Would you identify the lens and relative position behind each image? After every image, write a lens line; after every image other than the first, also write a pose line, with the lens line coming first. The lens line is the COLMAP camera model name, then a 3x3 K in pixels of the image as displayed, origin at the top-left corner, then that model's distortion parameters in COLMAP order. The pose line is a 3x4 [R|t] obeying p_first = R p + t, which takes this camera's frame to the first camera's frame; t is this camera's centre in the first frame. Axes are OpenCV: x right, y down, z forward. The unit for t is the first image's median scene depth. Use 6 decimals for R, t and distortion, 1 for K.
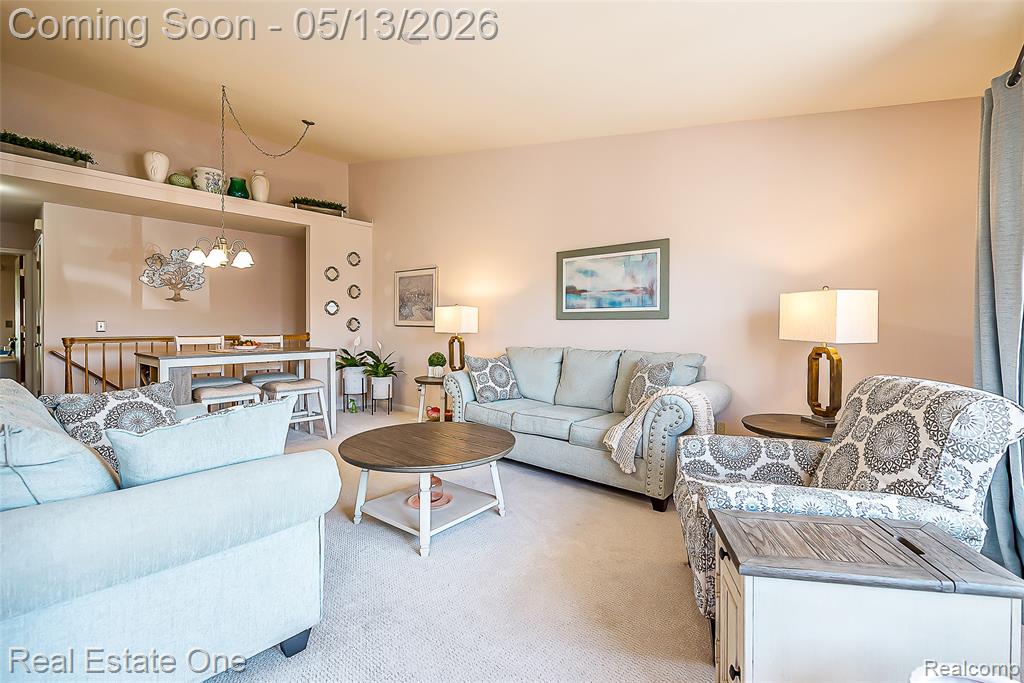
lens RADIAL K [[439.1, 0, 509.1], [0, 439.1, 328.1], [0, 0, 1]] dist [-0.002373, -0.000535]
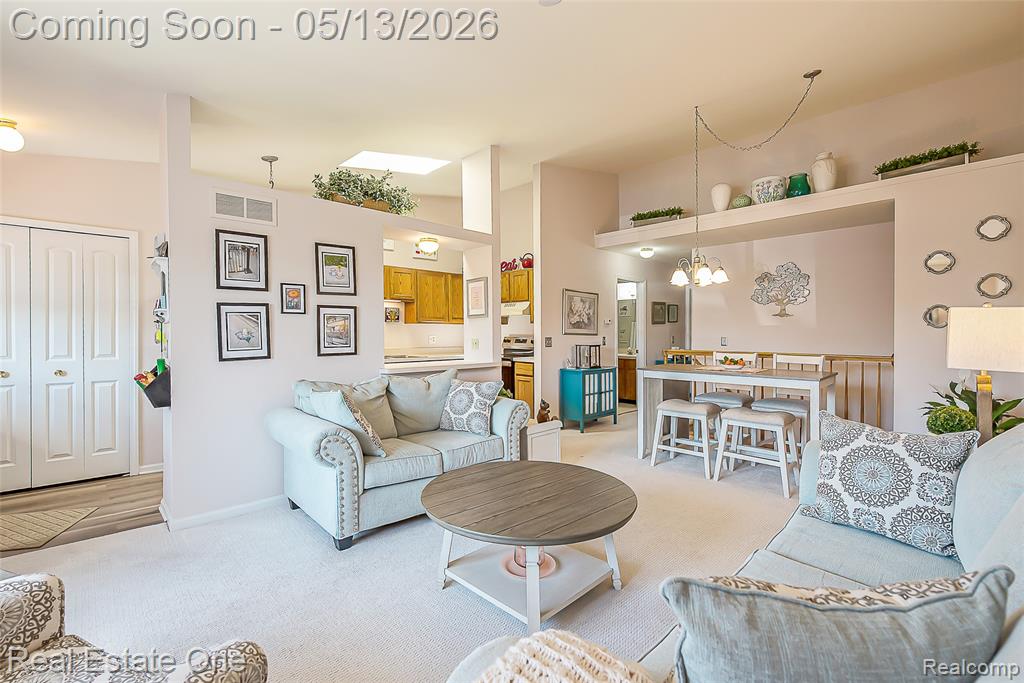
lens RADIAL K [[439.1, 0, 509.1], [0, 439.1, 328.1], [0, 0, 1]] dist [-0.002373, -0.000535]
pose [[-0.095530, -0.012520, -0.995348, 0.313079], [-0.014967, 0.999826, -0.011140, -0.016493], [0.995314, 0.013833, -0.095700, 0.522120]]
